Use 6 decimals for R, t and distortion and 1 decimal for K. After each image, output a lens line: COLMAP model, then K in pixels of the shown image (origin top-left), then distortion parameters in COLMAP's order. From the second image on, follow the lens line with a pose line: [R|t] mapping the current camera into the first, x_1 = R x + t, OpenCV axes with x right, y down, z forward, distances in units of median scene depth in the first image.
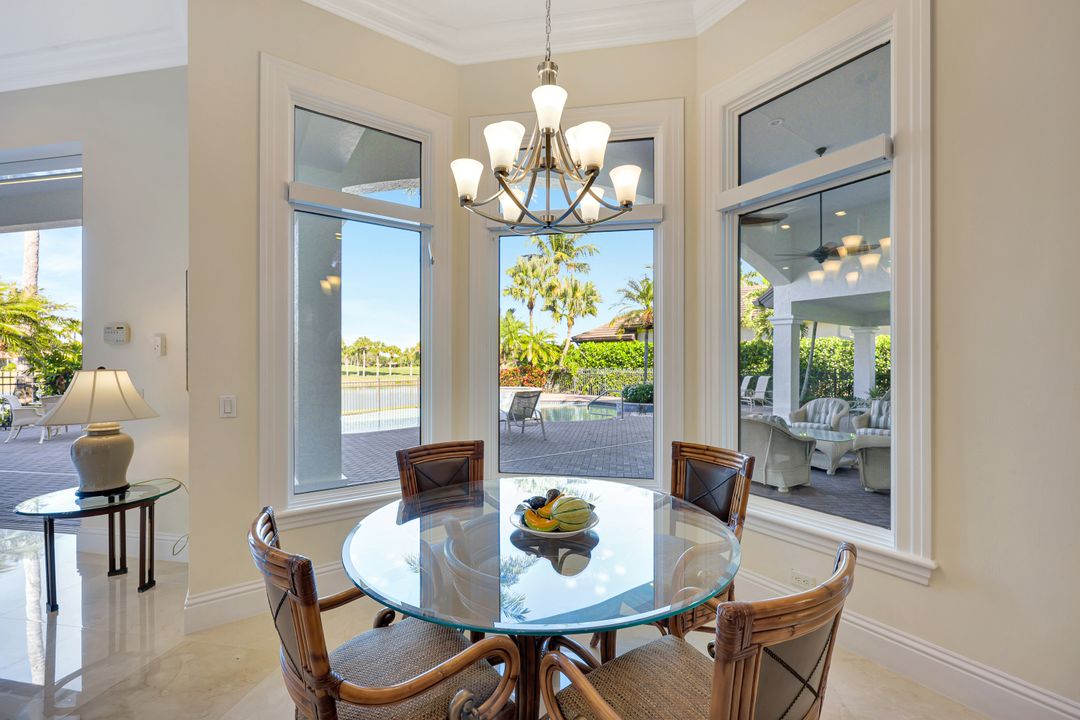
lens RADIAL K [[443.3, 0, 541.3], [0, 443.3, 359.0], [0, 0, 1]] dist [0.003224, 0.000382]
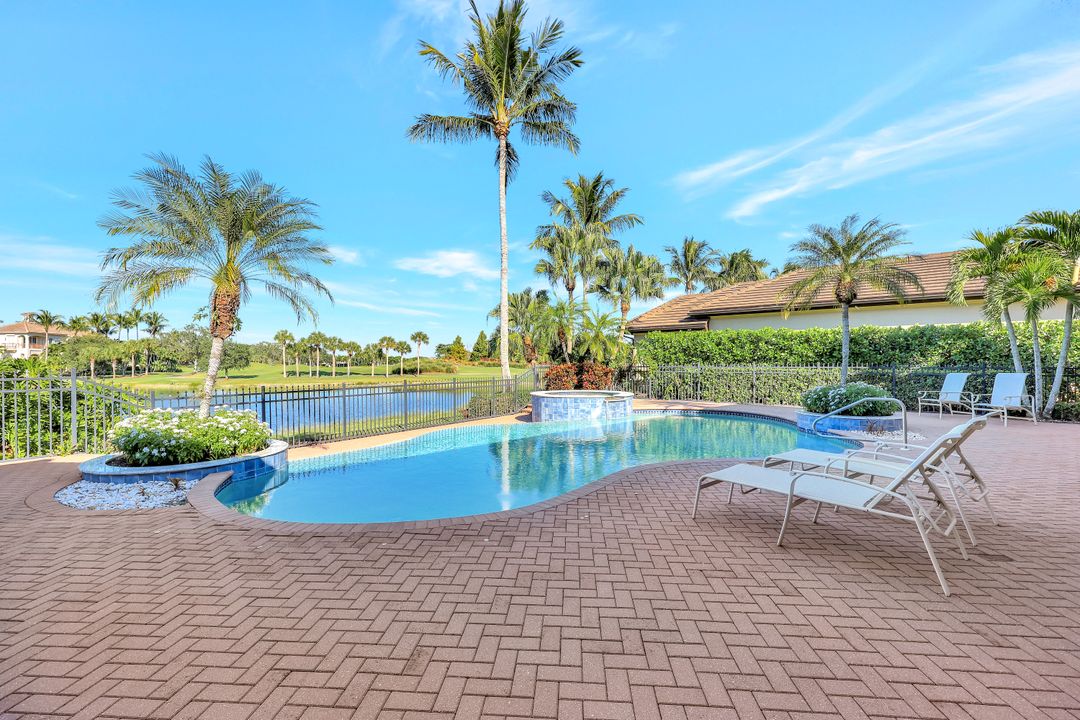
lens RADIAL K [[457.3, 0, 540.5], [0, 457.3, 357.9], [0, 0, 1]] dist [0.008020, 0.000139]
pose [[0.995983, -0.005284, 0.089382, -0.160047], [0.005099, 0.999984, 0.002296, 0.005796], [-0.089393, -0.001831, 0.995995, 0.206621]]
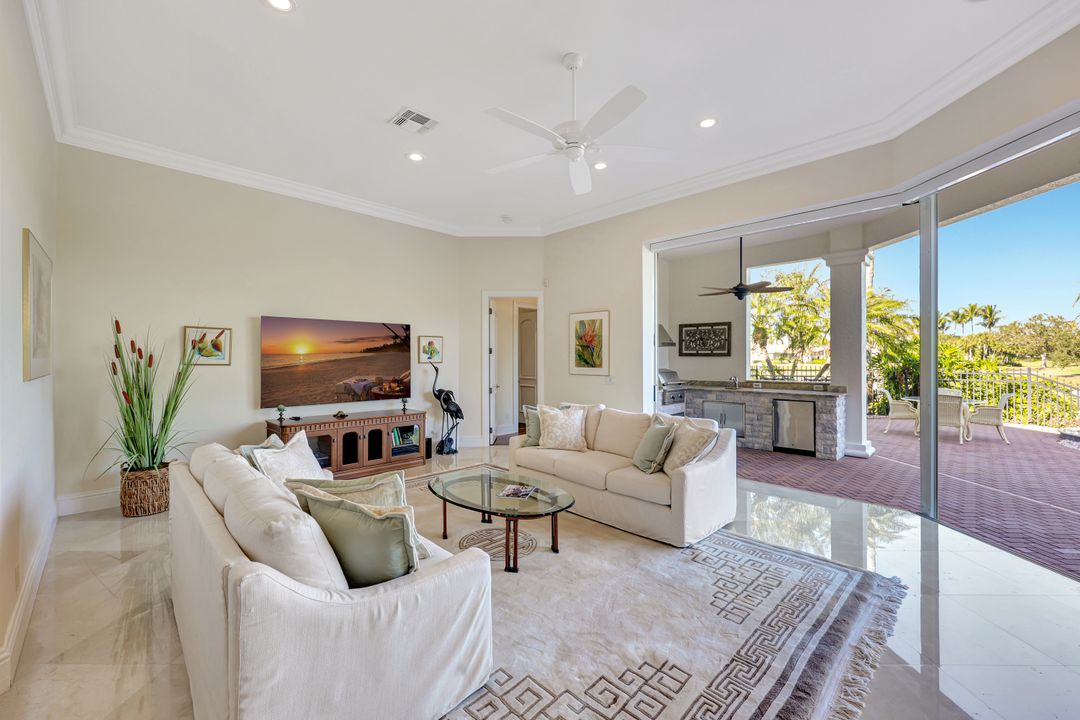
lens RADIAL K [[431.5, 0, 539.8], [0, 431.5, 358.1], [0, 0, 1]] dist [0.002220, 0.000537]
pose [[0.165447, 0.001924, -0.986217, -0.094805], [0.010741, 0.999935, 0.003753, -0.003043], [0.986160, -0.011214, 0.165415, -0.006952]]
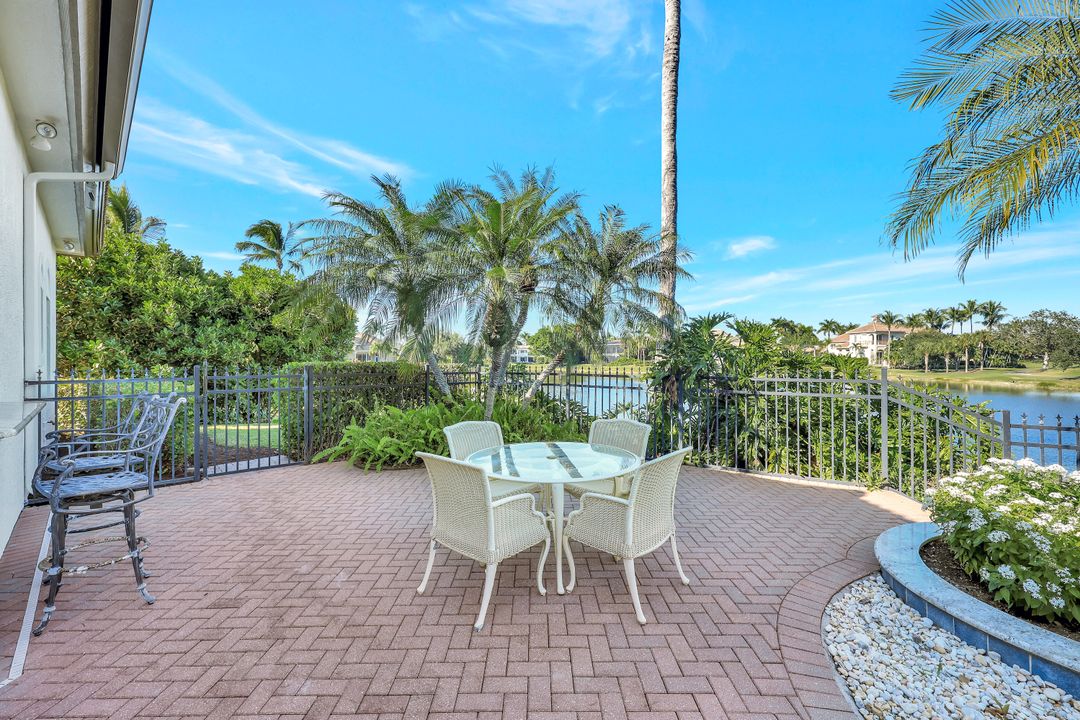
lens RADIAL K [[448.6, 0, 523.6], [0, 448.6, 362.9], [0, 0, 1]] dist [-0.006418, -0.000155]
pose [[0.152560, 0.007316, -0.988267, -0.242793], [0.012766, 0.999875, 0.009373, 0.005555], [0.988212, -0.014046, 0.152447, 0.316976]]
